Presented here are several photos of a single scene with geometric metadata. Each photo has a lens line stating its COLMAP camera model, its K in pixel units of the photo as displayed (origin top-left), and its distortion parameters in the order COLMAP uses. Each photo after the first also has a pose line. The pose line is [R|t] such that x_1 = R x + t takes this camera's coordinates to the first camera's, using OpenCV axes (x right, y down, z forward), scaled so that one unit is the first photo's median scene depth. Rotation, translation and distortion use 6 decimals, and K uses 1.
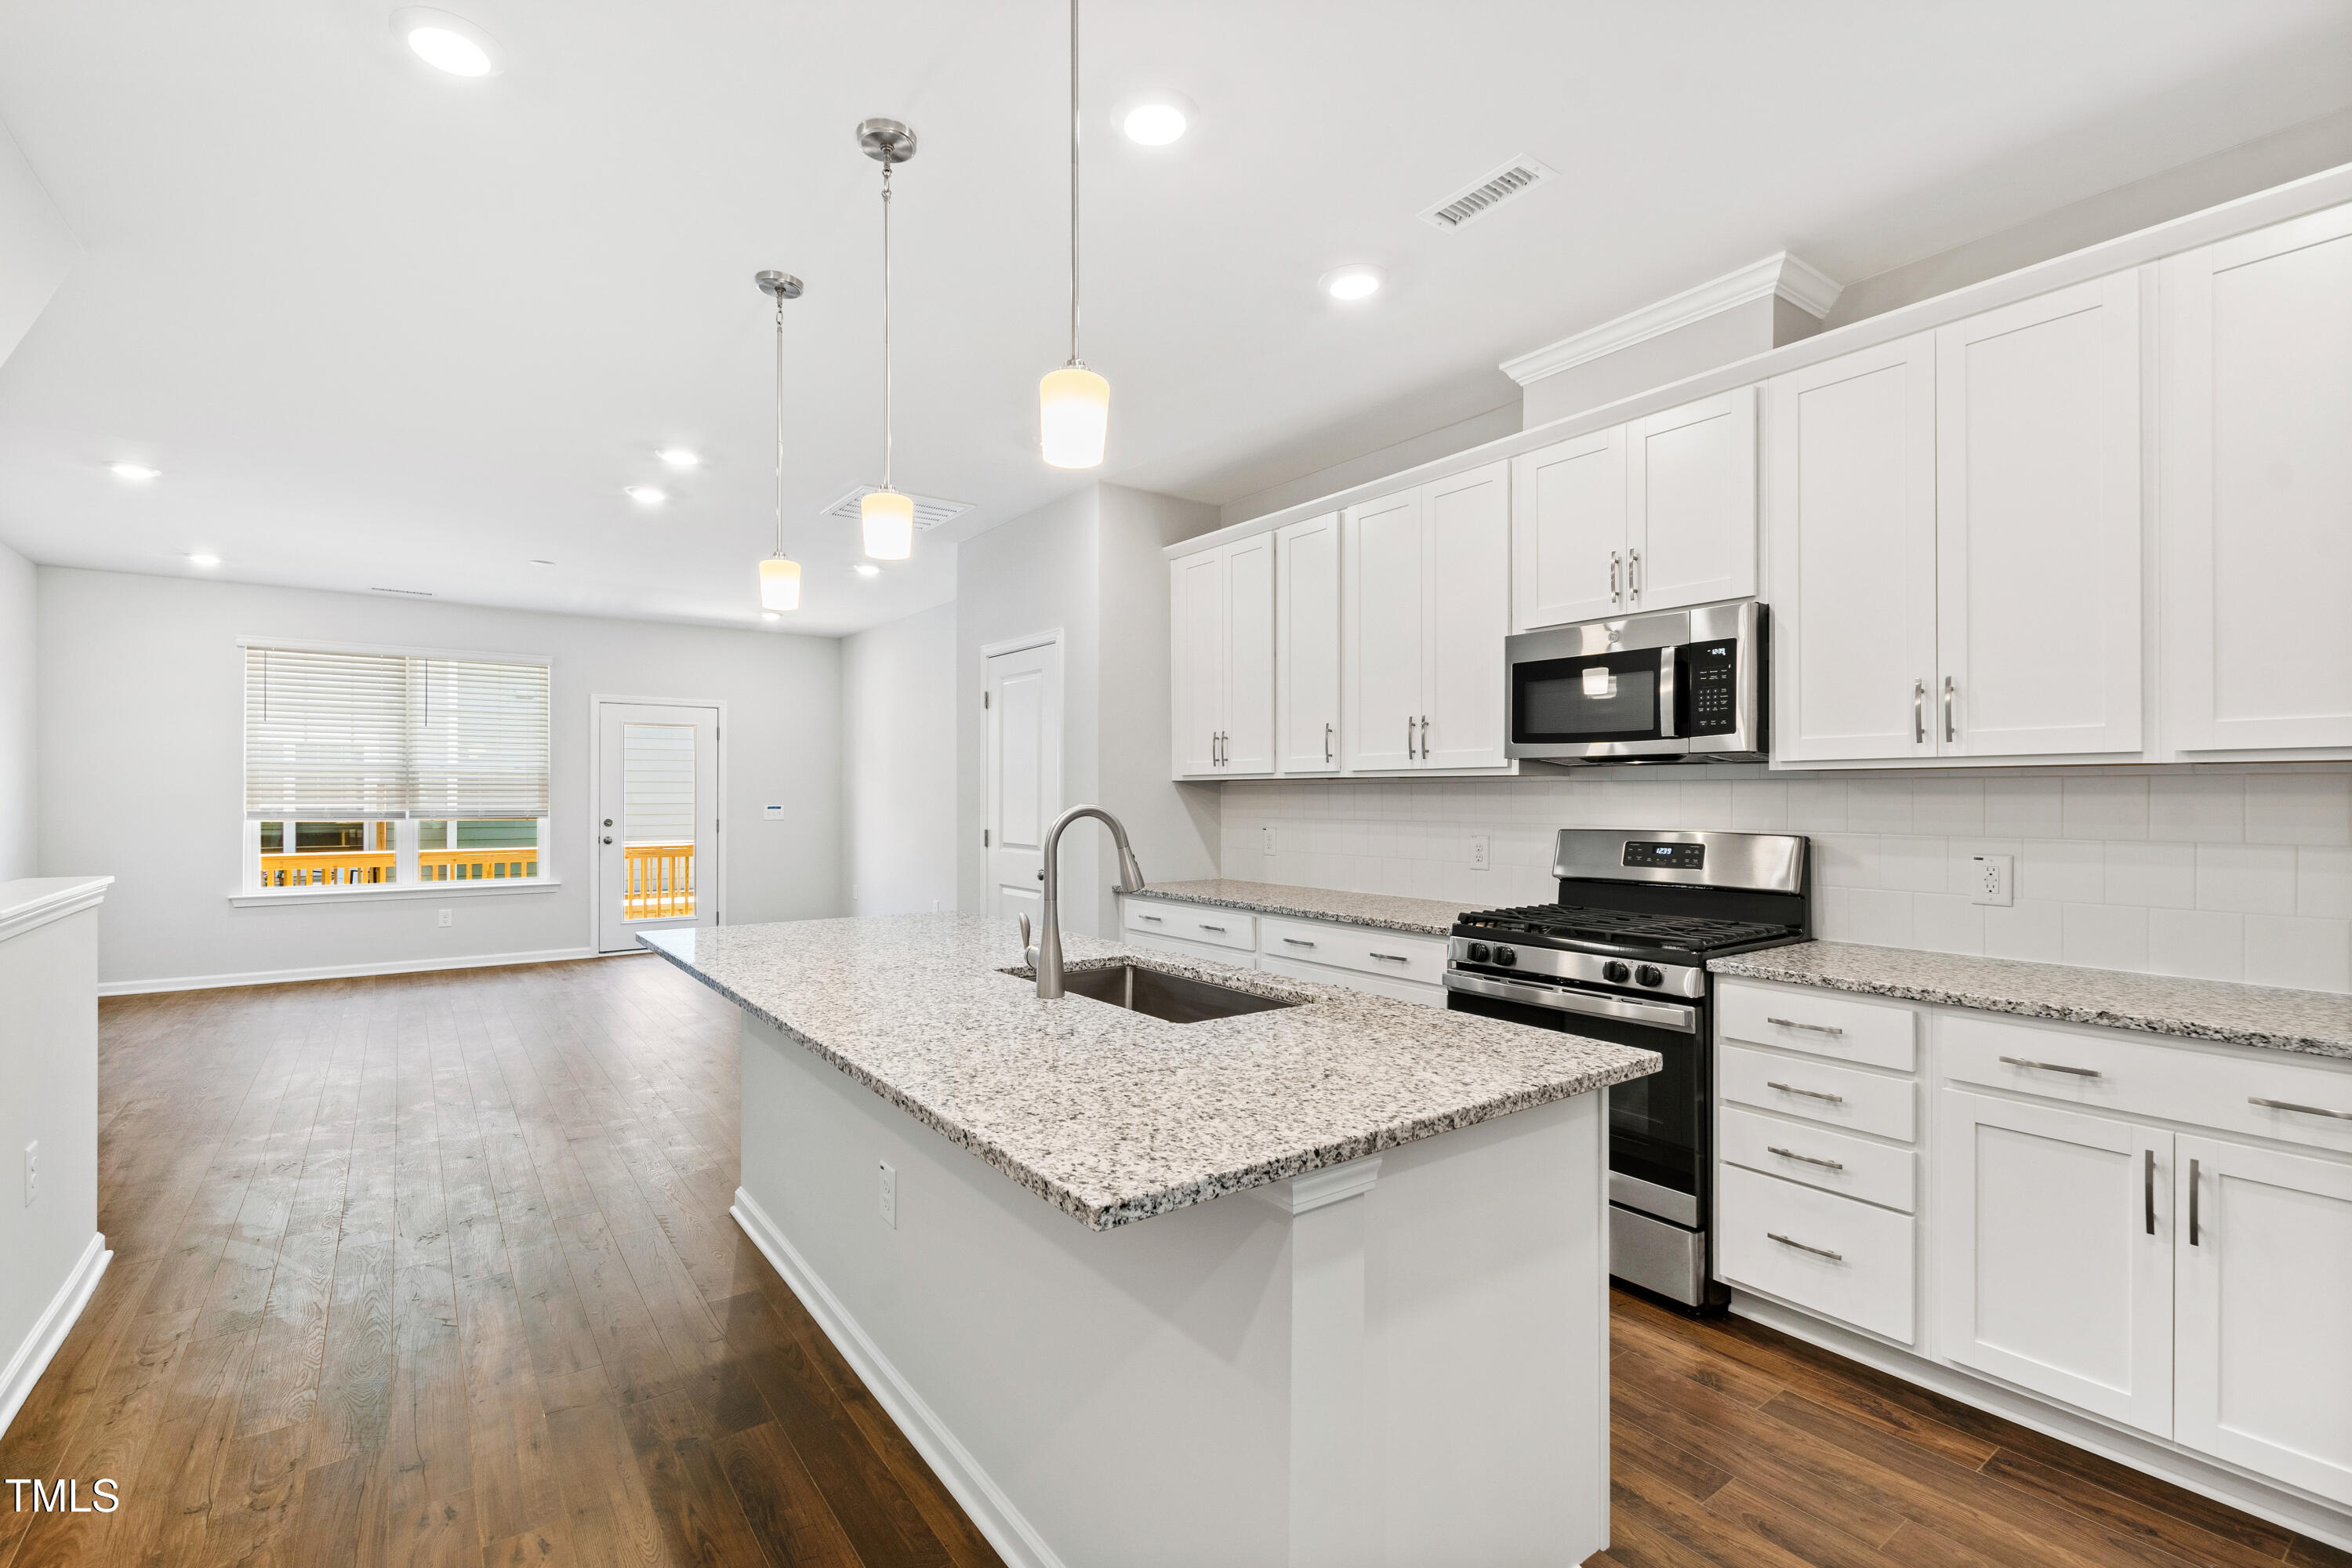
lens RADIAL K [[1044.6, 0, 1138.8], [0, 1044.6, 784.2], [0, 0, 1]] dist [0.007928, 0.000186]
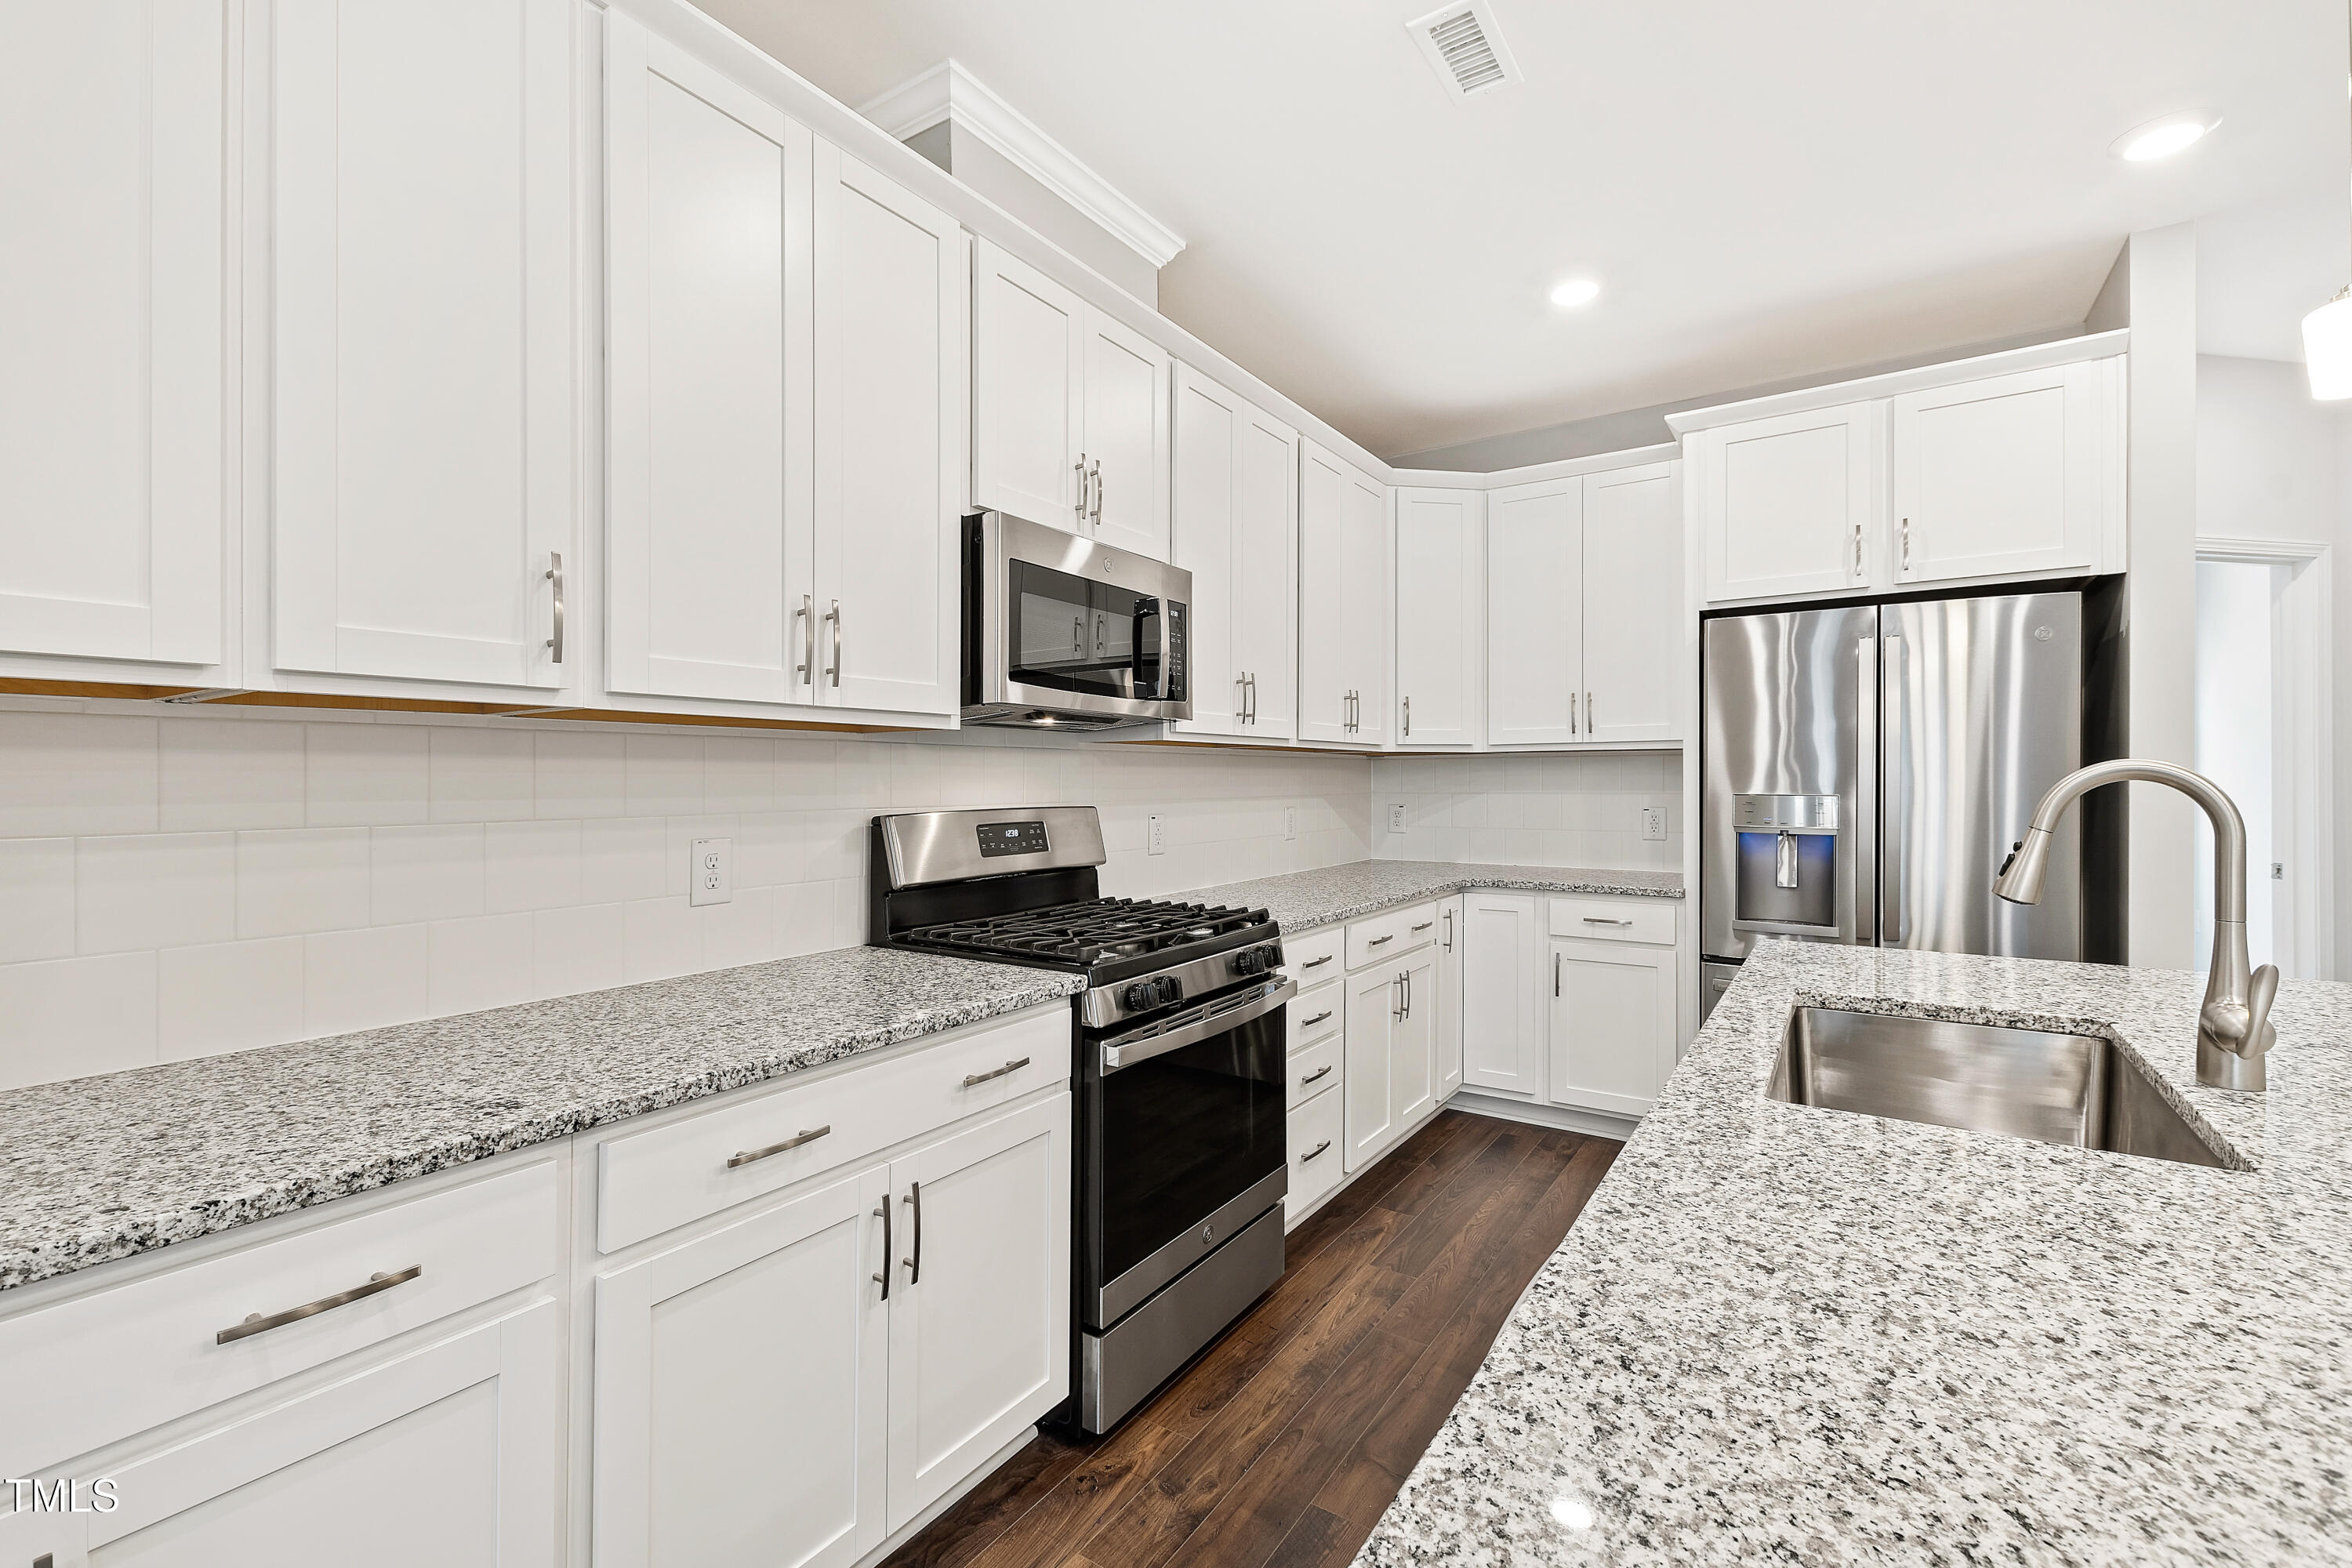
lens RADIAL K [[1013.8, 0, 1161.0], [0, 1013.8, 776.3], [0, 0, 1]] dist [0.000843, -0.000117]
pose [[-0.338071, 0.003354, 0.941115, -0.279188], [-0.006112, 0.999965, -0.005759, 0.023918], [-0.941101, -0.007699, -0.338039, 1.172865]]
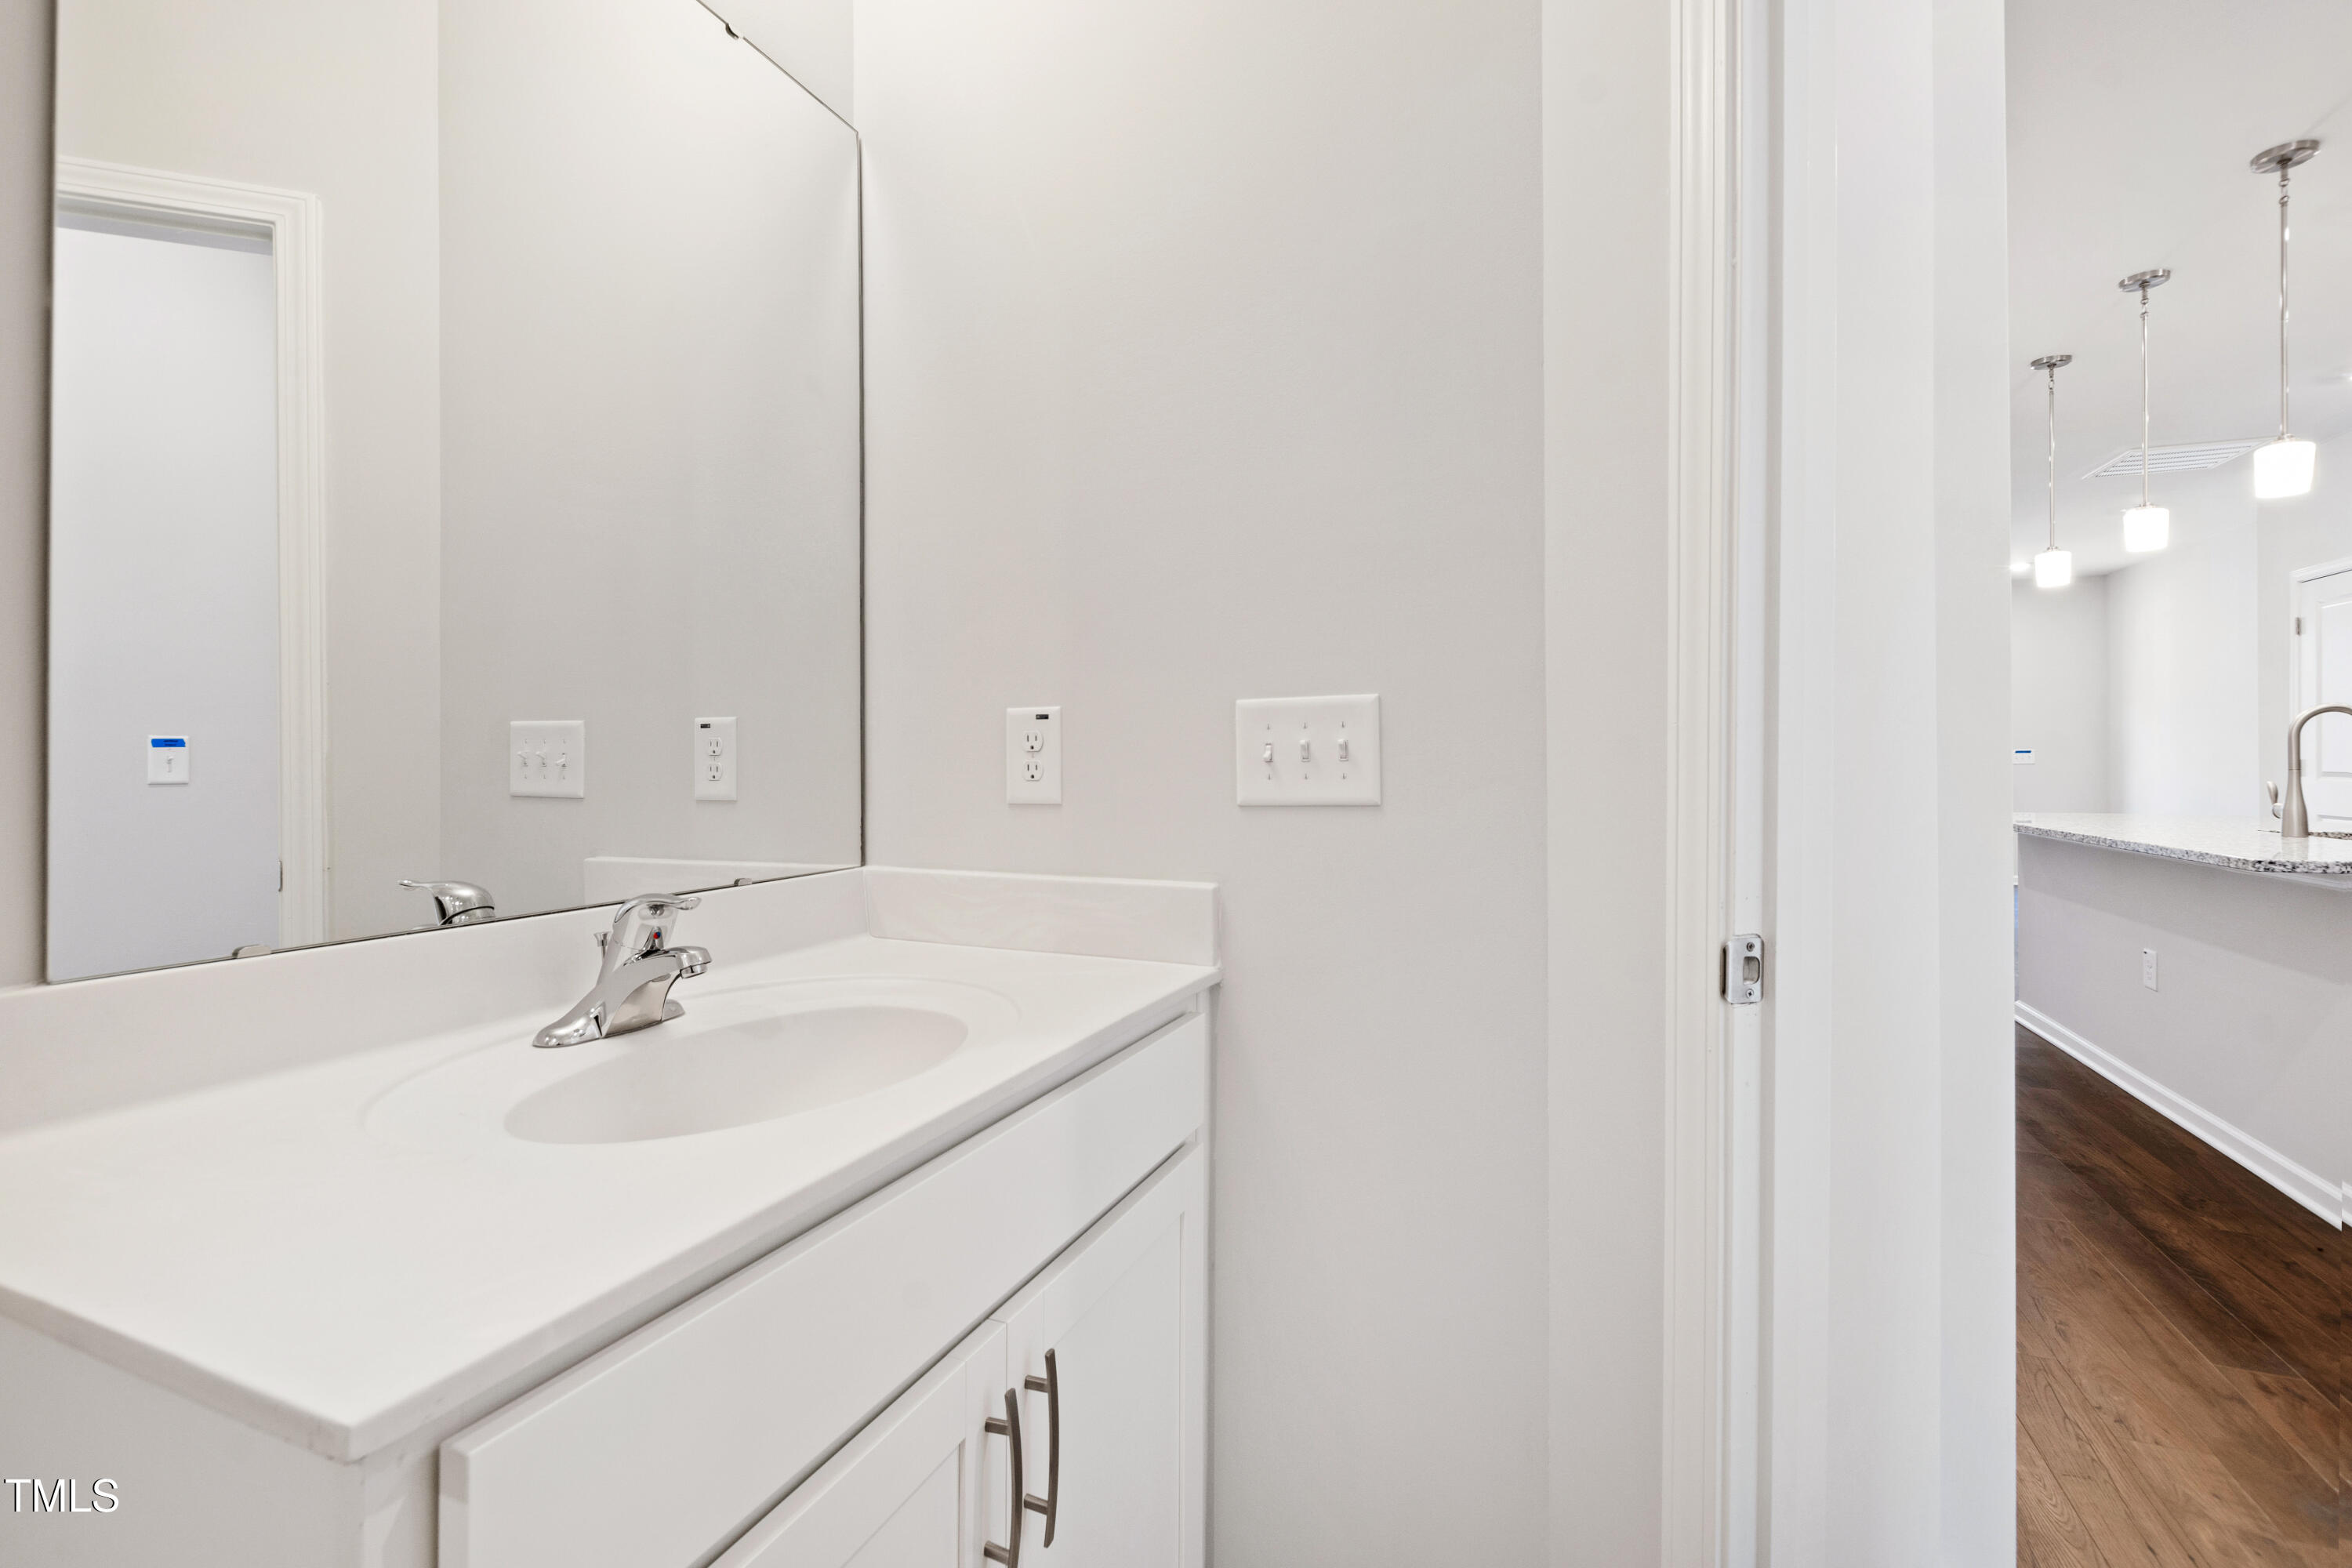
lens RADIAL K [[1024.8, 0, 1181.8], [0, 1024.8, 753.8], [0, 0, 1]] dist [-0.000534, -0.000052]
pose [[0.529523, -0.002427, -0.848292, 0.197953], [0.010360, 0.999940, 0.003606, 0.043259], [0.848232, -0.010697, 0.529516, -0.695282]]
